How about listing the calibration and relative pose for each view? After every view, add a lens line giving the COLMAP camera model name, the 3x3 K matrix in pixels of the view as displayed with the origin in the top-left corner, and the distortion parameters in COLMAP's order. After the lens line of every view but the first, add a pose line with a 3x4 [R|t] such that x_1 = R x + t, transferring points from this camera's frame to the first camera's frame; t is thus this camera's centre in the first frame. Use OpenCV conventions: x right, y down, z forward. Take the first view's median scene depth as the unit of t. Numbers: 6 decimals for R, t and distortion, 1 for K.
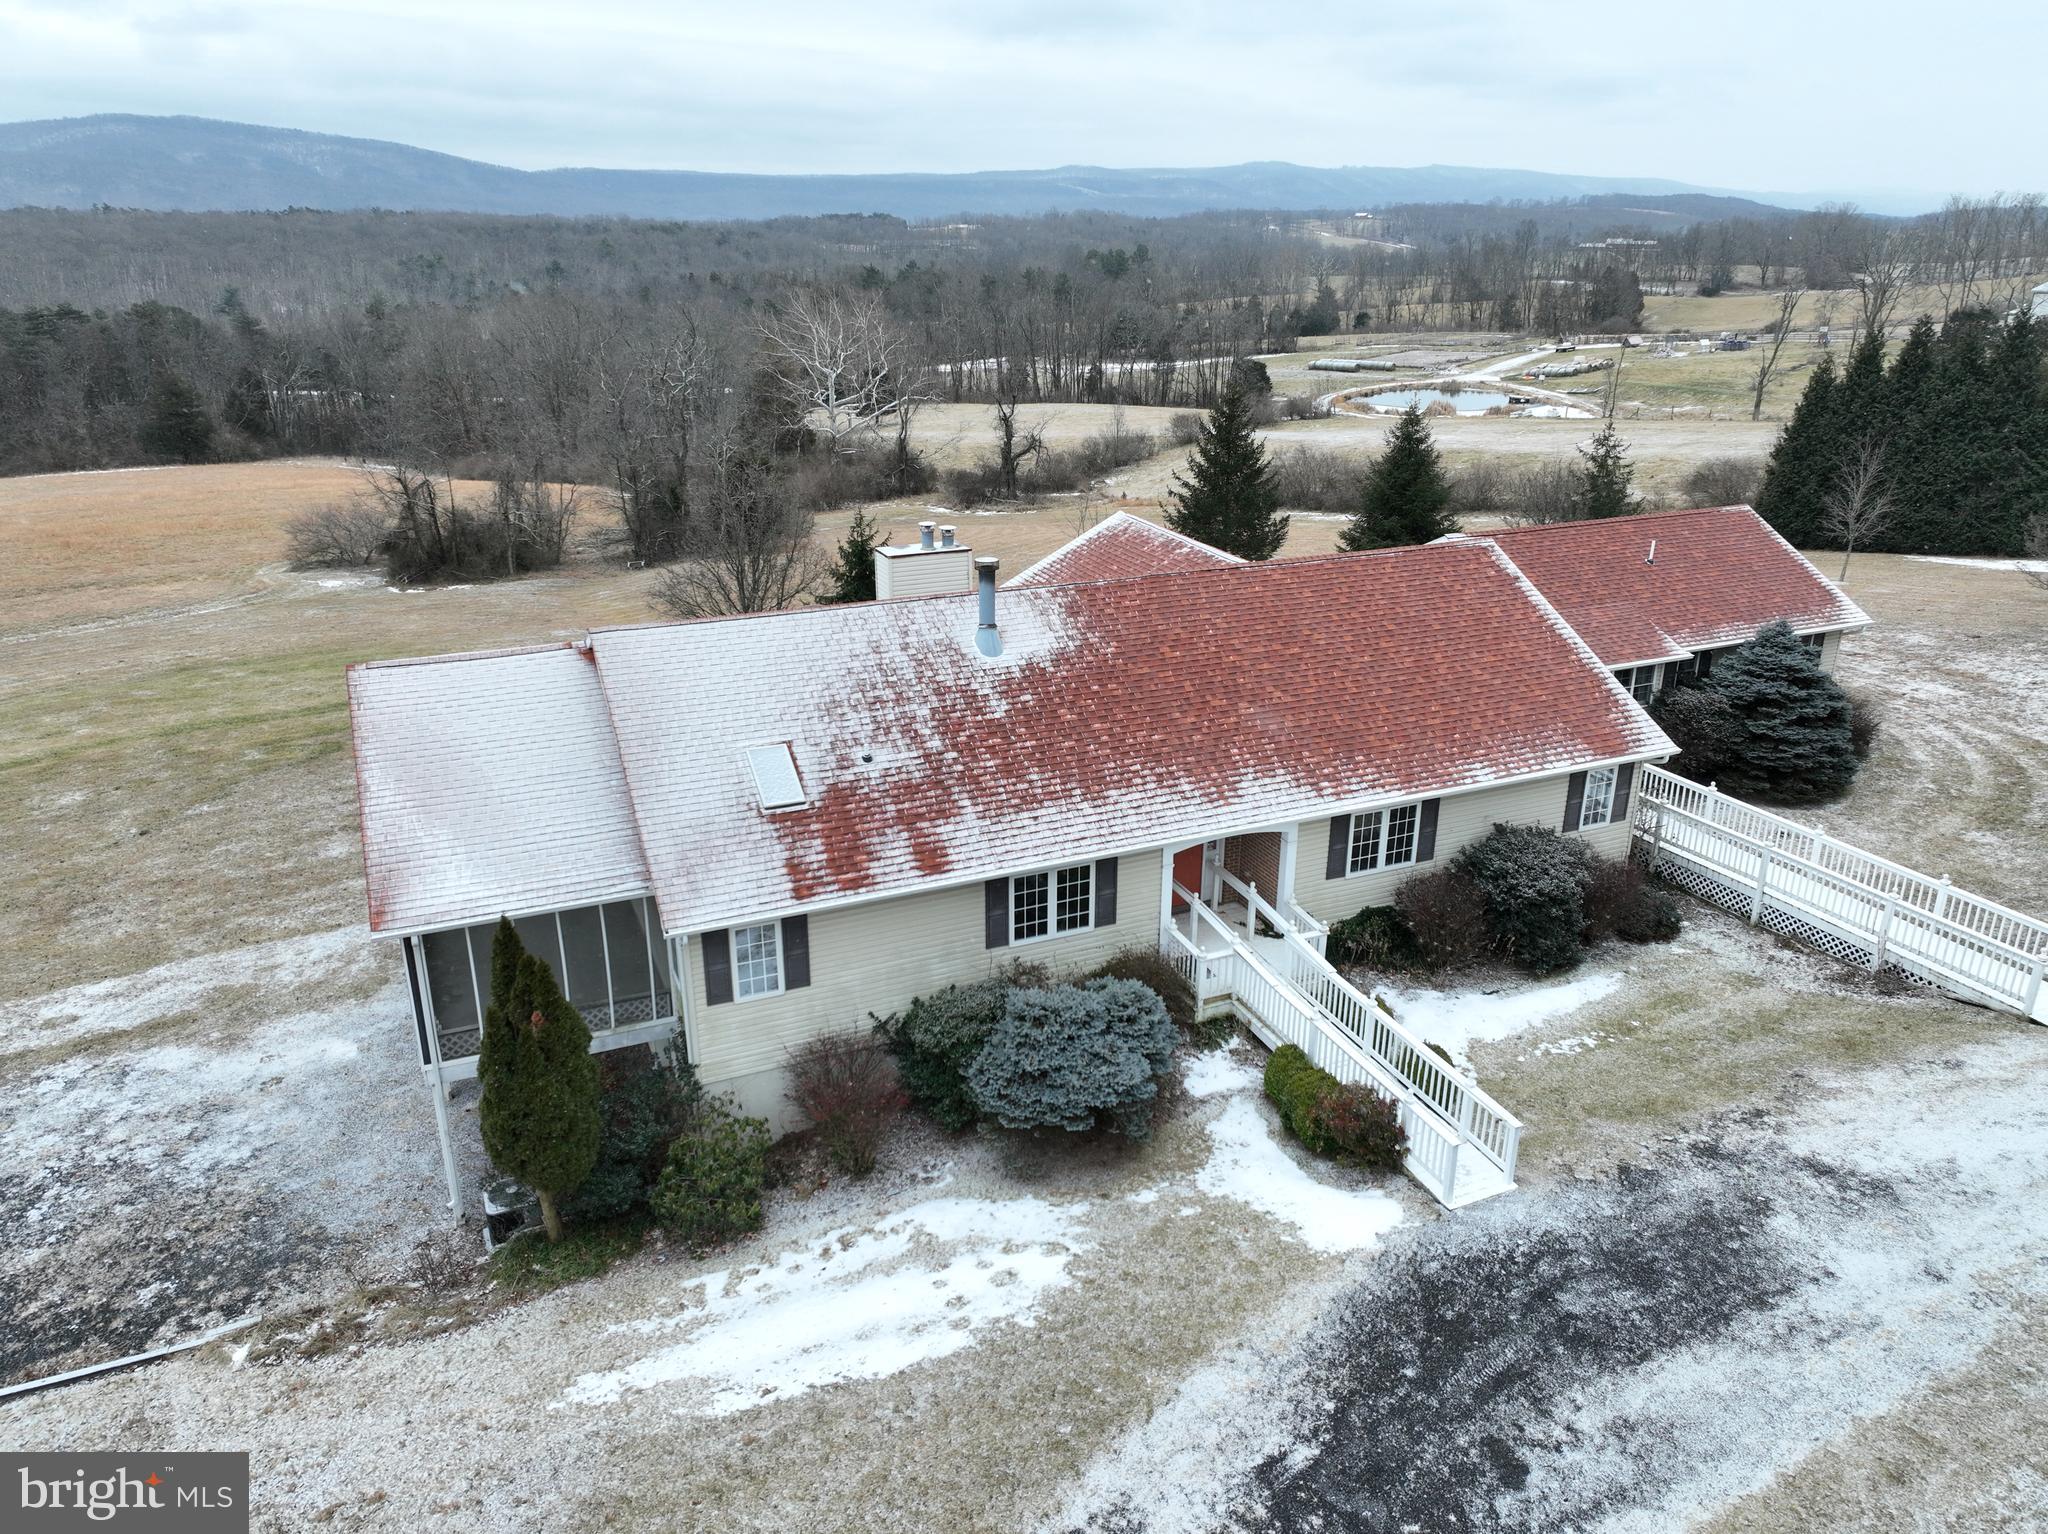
lens RADIAL K [[1429.3, 0, 1035.1], [0, 1429.3, 769.0], [0, 0, 1]] dist [0.006662, 0.006340]
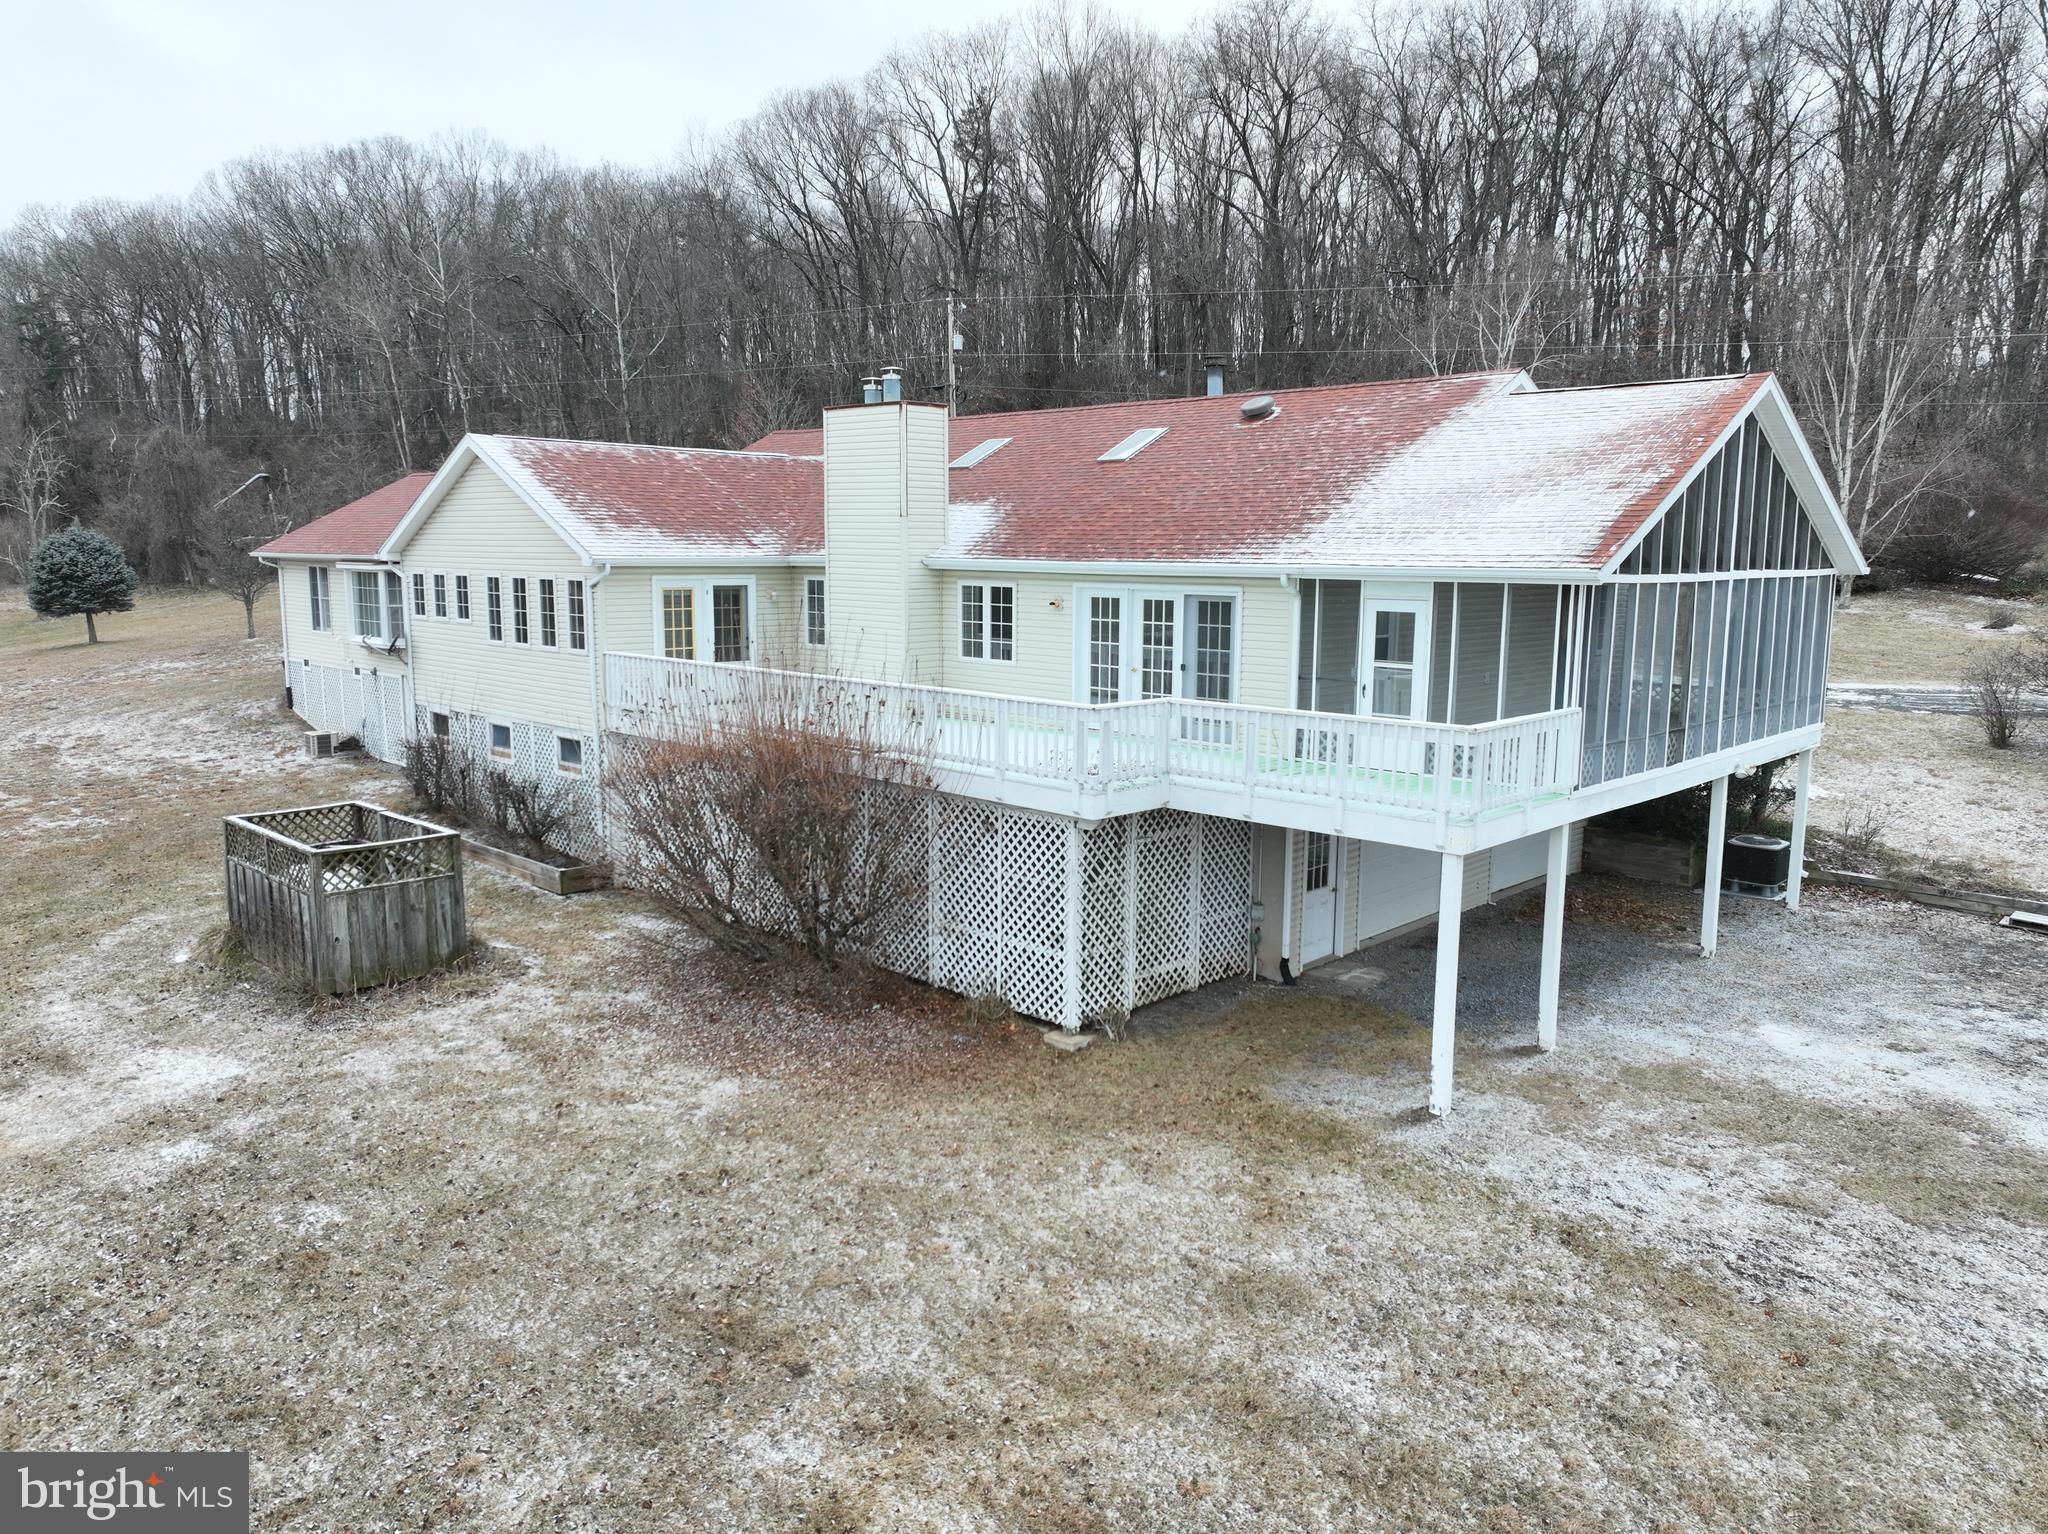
lens RADIAL K [[1436.1, 0, 1033.9], [0, 1436.1, 760.7], [0, 0, 1]] dist [0.002485, 0.008700]
pose [[-0.376784, -0.143759, 0.915078, -1.119024], [0.327707, 0.903308, 0.276844, -0.239510], [-0.866396, 0.404188, -0.293242, 1.724586]]
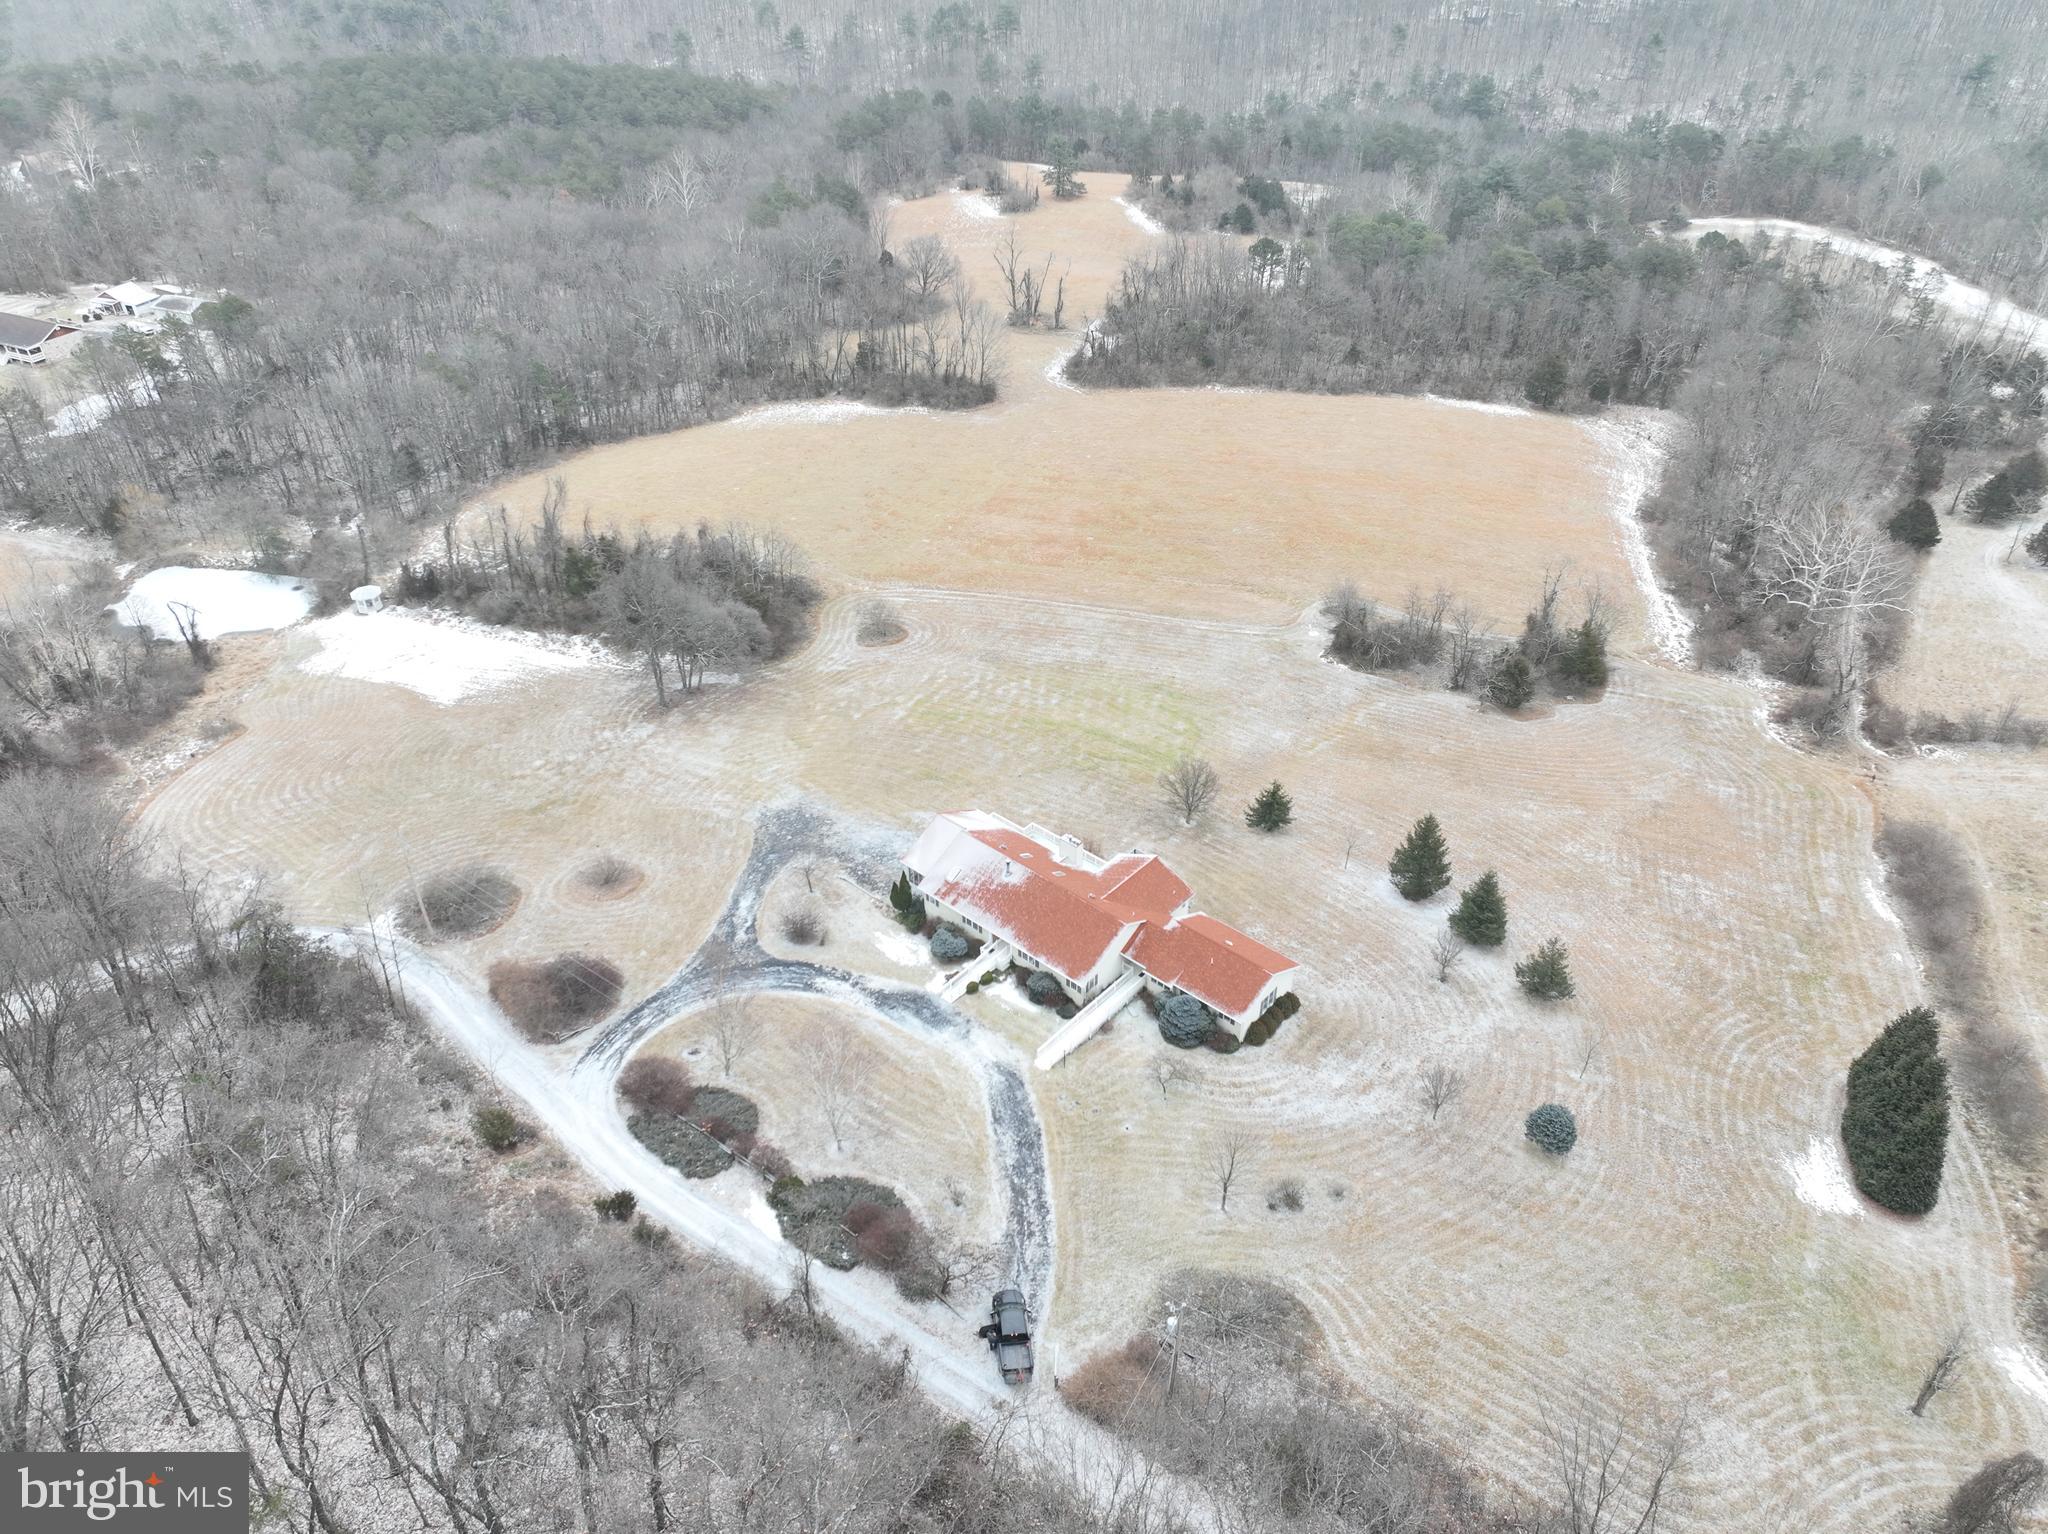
lens RADIAL K [[1436.1, 0, 1033.9], [0, 1436.1, 760.7], [0, 0, 1]] dist [0.002485, 0.008700]
pose [[0.423745, 0.522422, -0.739943, 3.850750], [-0.322195, 0.850418, 0.415908, -2.791832], [0.846540, 0.062167, 0.528682, -1.721874]]
